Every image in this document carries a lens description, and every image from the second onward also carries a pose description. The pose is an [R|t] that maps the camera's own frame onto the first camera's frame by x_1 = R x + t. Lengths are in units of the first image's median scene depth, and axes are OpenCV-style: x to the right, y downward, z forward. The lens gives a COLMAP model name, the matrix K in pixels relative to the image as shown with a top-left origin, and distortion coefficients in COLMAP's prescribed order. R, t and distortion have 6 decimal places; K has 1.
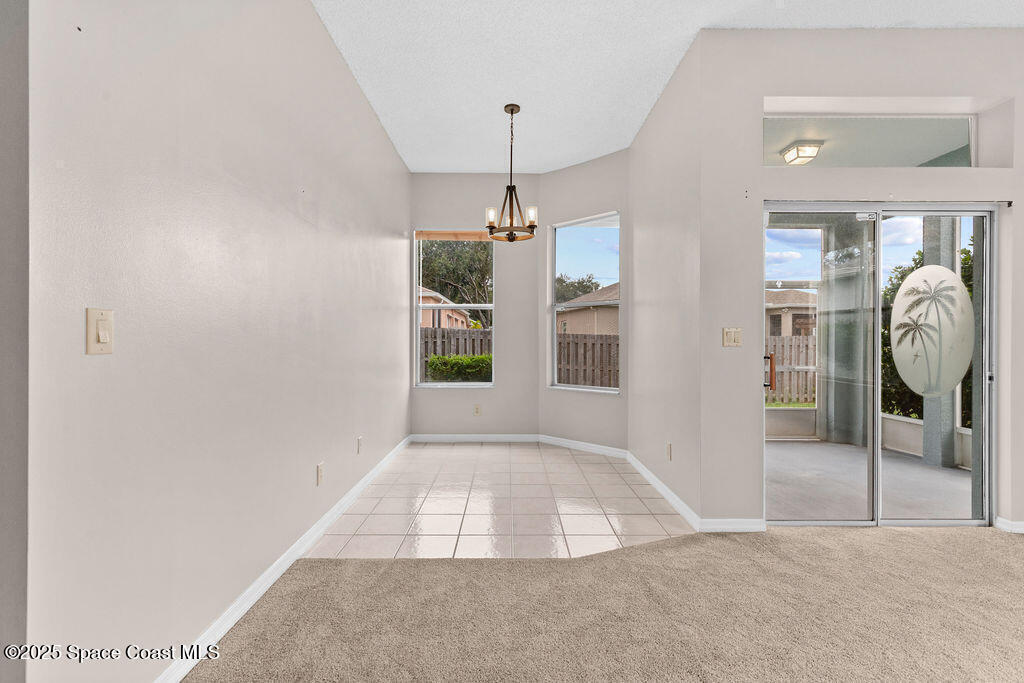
lens RADIAL K [[457.3, 0, 511.5], [0, 457.3, 340.2], [0, 0, 1]] dist [0.005253, -0.000406]
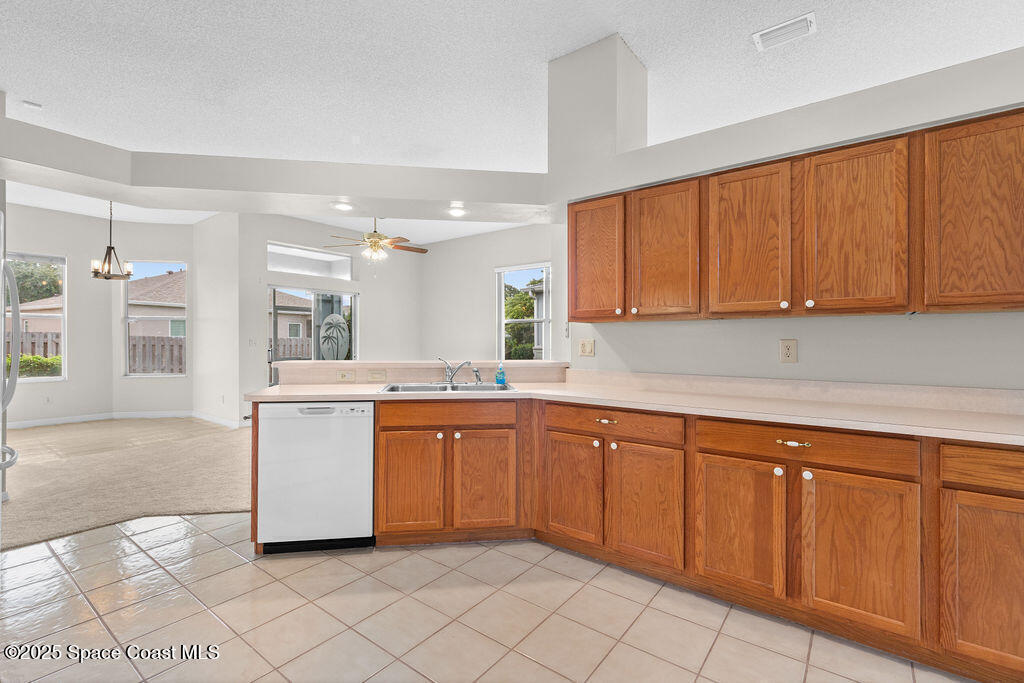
lens RADIAL K [[457.3, 0, 511.5], [0, 457.3, 340.2], [0, 0, 1]] dist [0.005253, -0.000406]
pose [[0.615709, -0.000349, 0.787974, -0.413676], [0.000278, 1.000000, 0.000225, -0.011856], [-0.787974, 0.000080, 0.615709, -1.119510]]
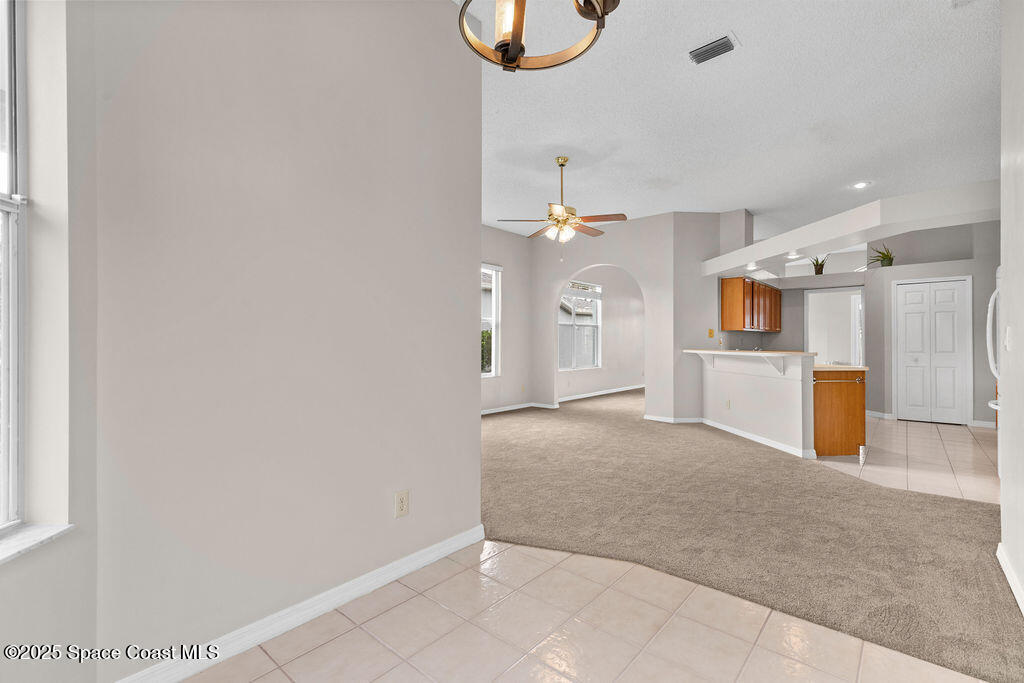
lens RADIAL K [[457.3, 0, 511.5], [0, 457.3, 340.2], [0, 0, 1]] dist [0.005253, -0.000406]
pose [[-0.747351, -0.000584, 0.664429, -0.213709], [-0.000944, 1.000000, -0.000183, -0.003801], [-0.664428, -0.000764, -0.747352, 1.270139]]
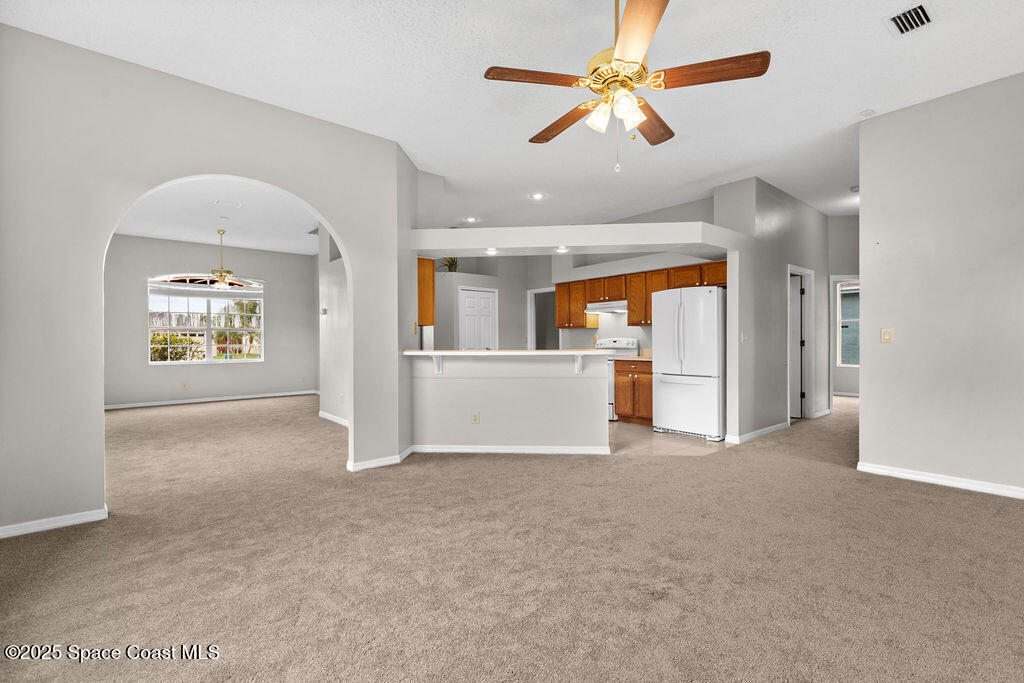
lens RADIAL K [[457.3, 0, 511.5], [0, 457.3, 340.2], [0, 0, 1]] dist [0.005253, -0.000406]
pose [[-0.764993, -0.000524, -0.644039, 1.052694], [-0.000998, 0.999999, 0.000371, 0.002256], [0.644038, 0.000926, -0.764993, 0.600588]]
